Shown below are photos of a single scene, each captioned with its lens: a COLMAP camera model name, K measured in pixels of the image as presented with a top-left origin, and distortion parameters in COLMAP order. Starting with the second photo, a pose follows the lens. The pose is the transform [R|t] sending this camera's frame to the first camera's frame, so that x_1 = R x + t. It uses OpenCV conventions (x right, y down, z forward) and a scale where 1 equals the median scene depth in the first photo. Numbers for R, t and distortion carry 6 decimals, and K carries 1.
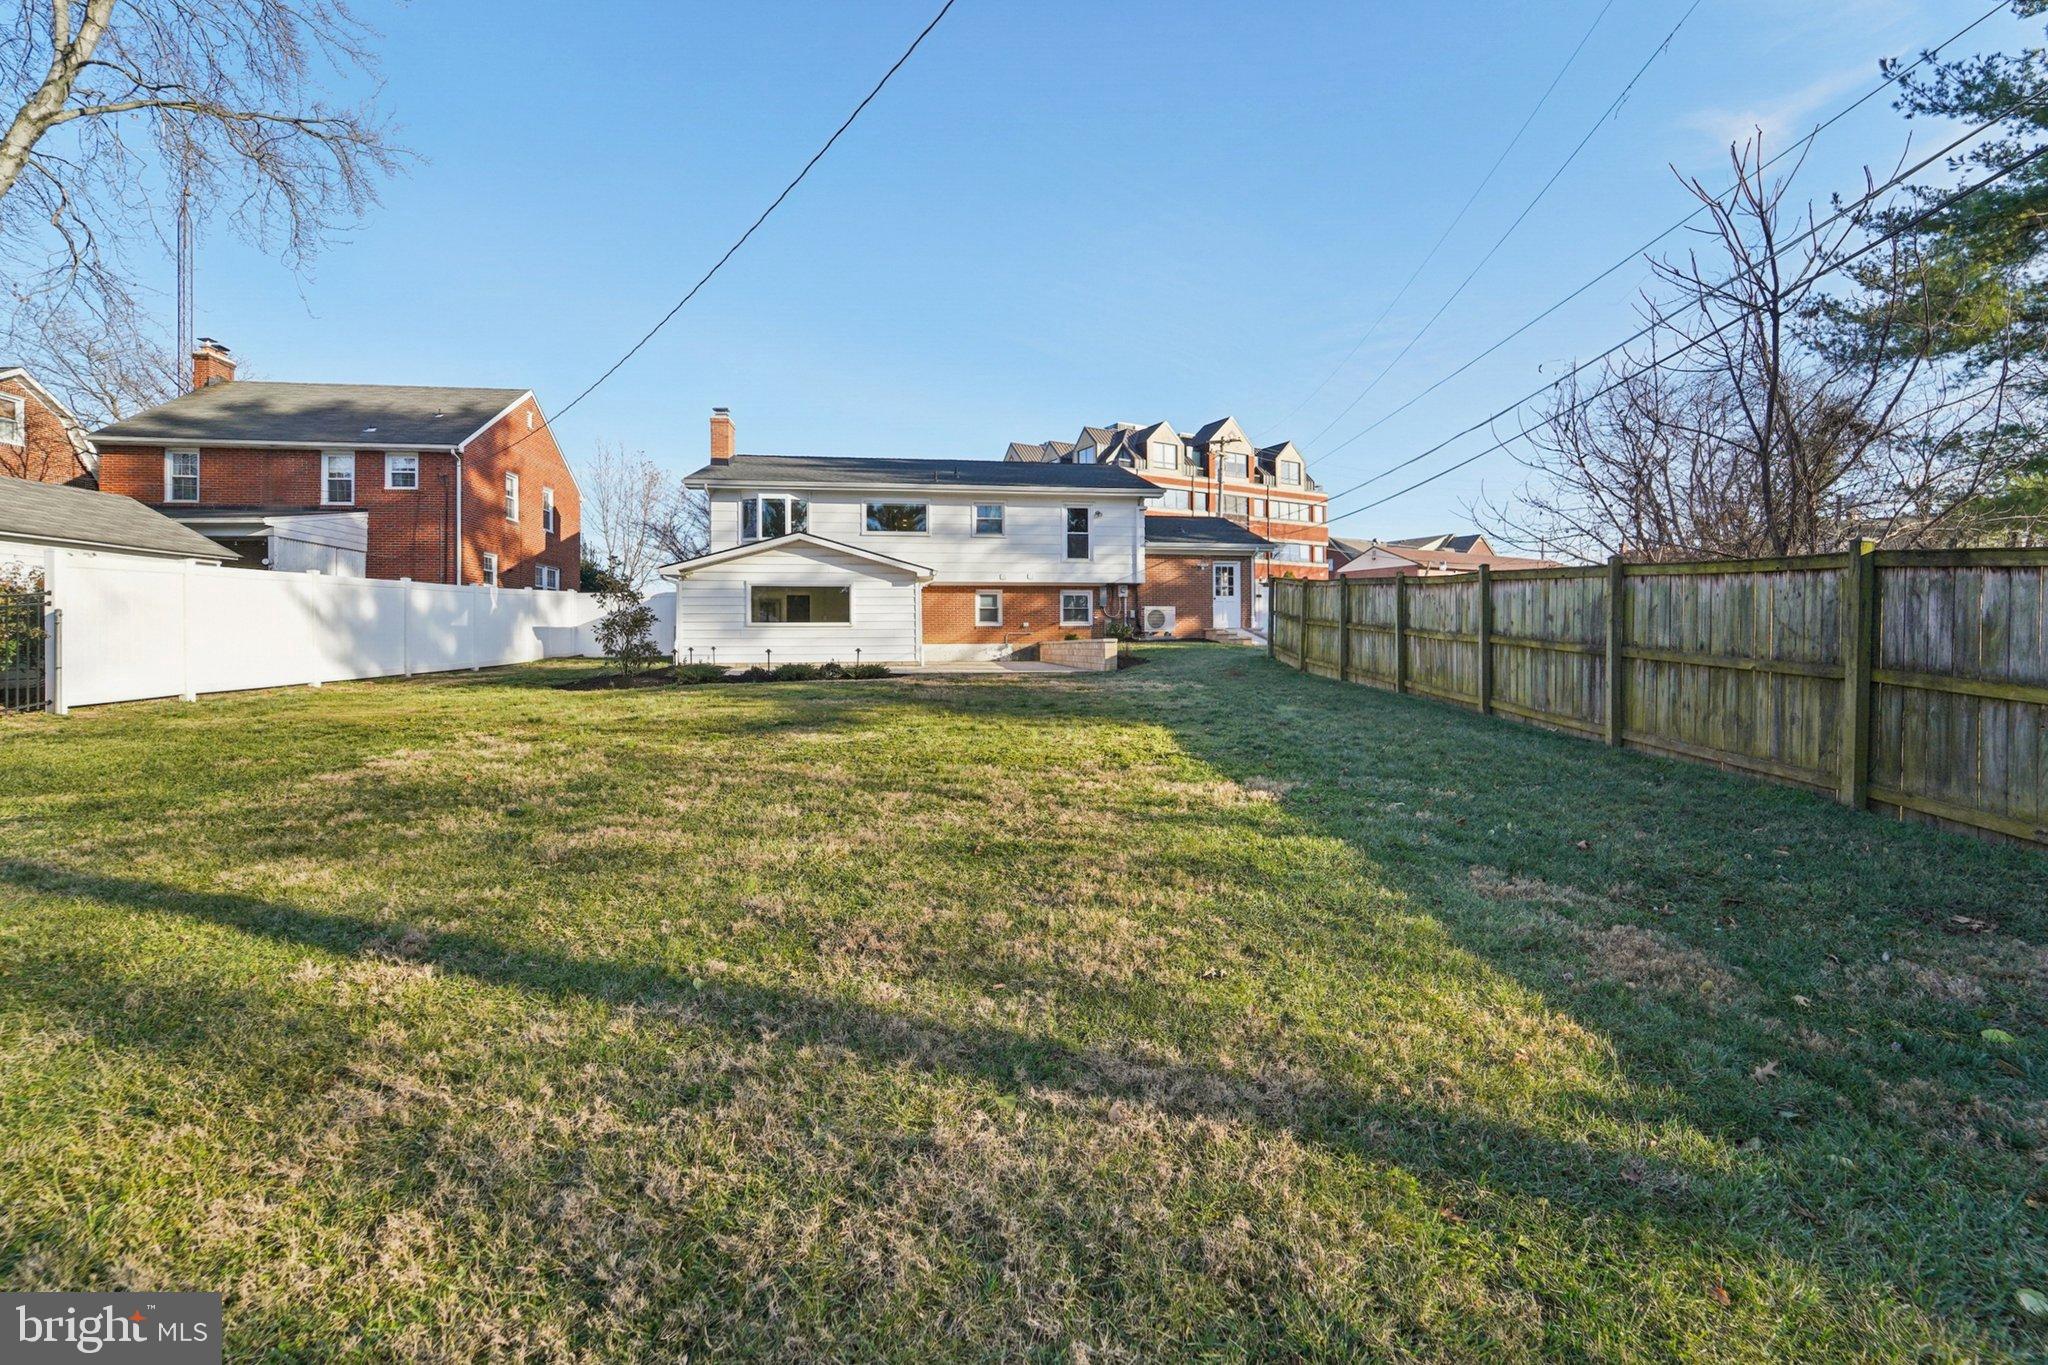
lens RADIAL K [[855.5, 0, 1023.5], [0, 855.5, 637.2], [0, 0, 1]] dist [-0.003240, -0.000035]
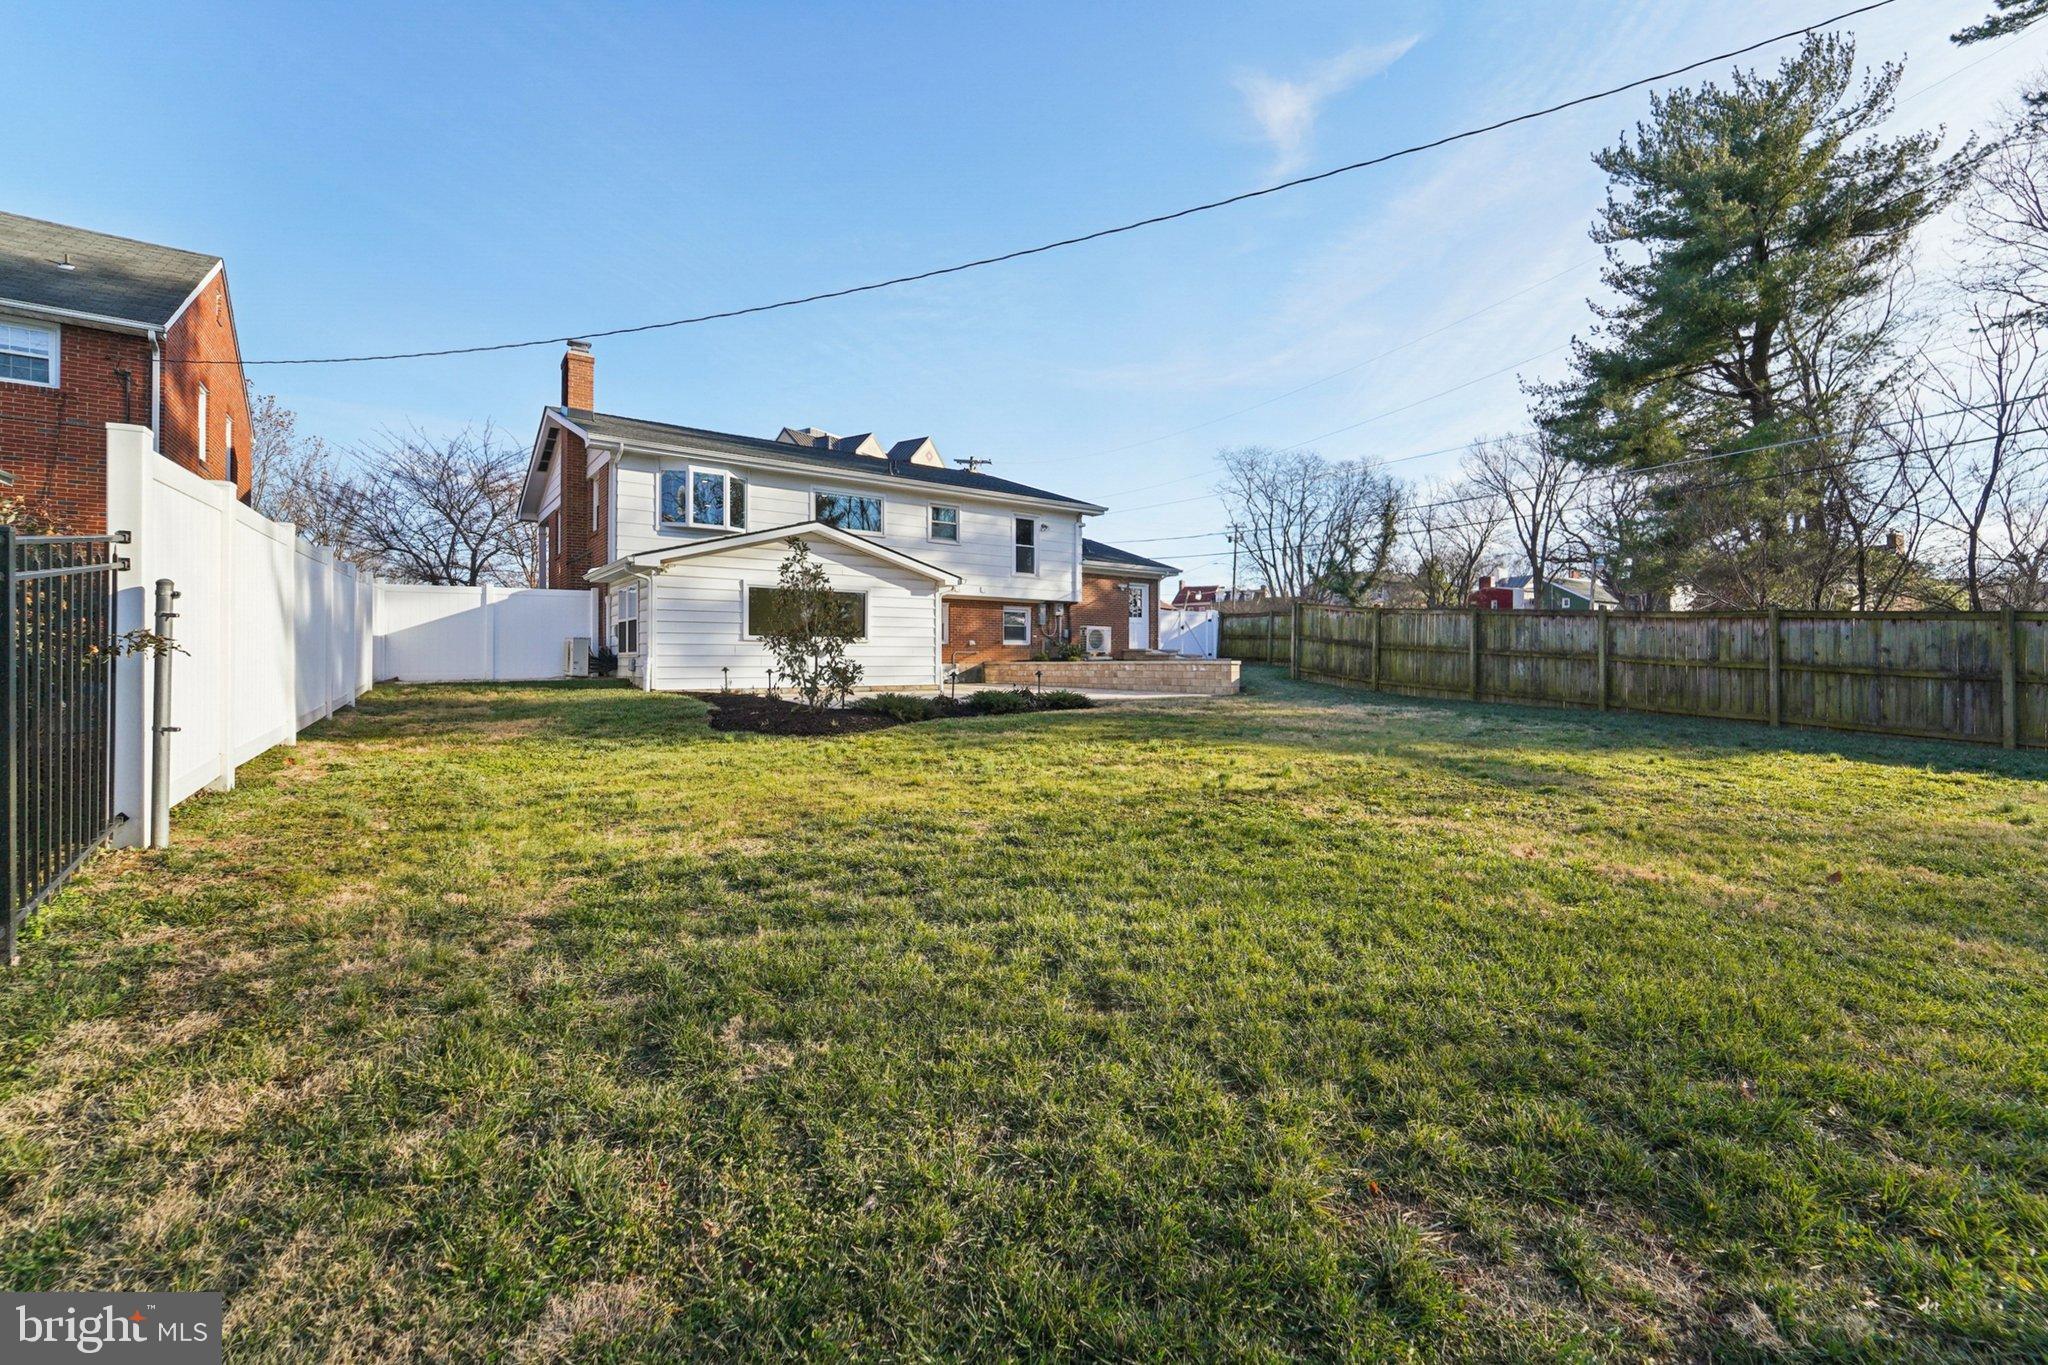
lens RADIAL K [[855.5, 0, 1023.5], [0, 855.5, 637.2], [0, 0, 1]] dist [-0.003240, -0.000035]
pose [[0.877699, 0.019854, 0.478800, -0.390363], [-0.009953, 0.999681, -0.023208, -0.000103], [-0.479108, 0.015604, 0.877617, 0.183425]]
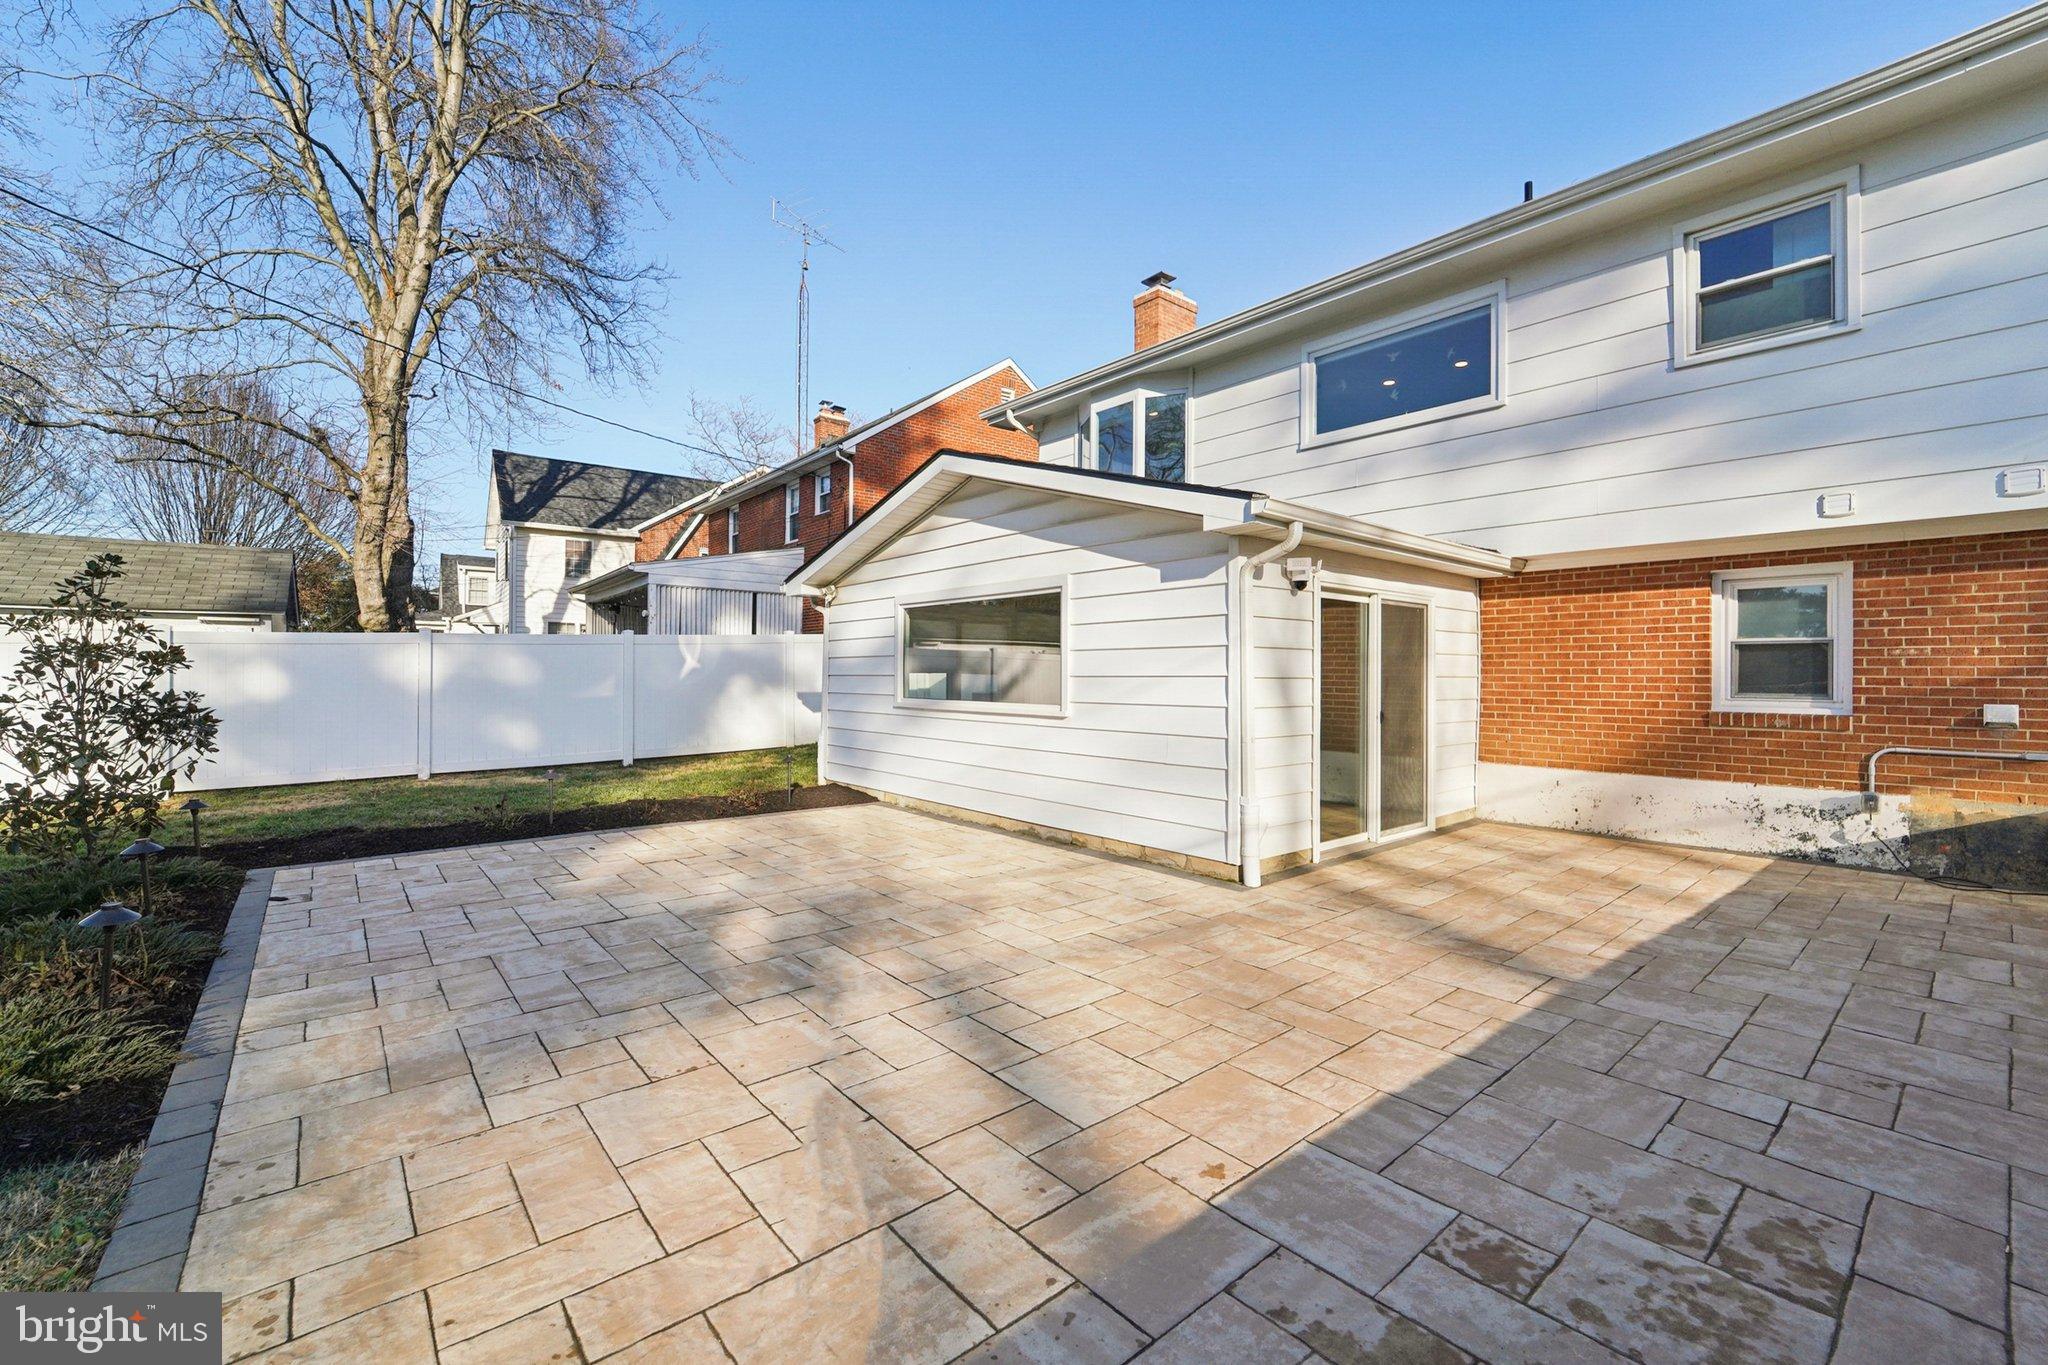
lens RADIAL K [[848.4, 0, 1027.8], [0, 848.4, 677.6], [0, 0, 1]] dist [-0.003423, 0.000332]
pose [[0.539887, 0.008394, -0.841695, 0.050503], [-0.002914, 0.999963, 0.008103, -0.025158], [0.841732, -0.001922, 0.539892, 0.693344]]
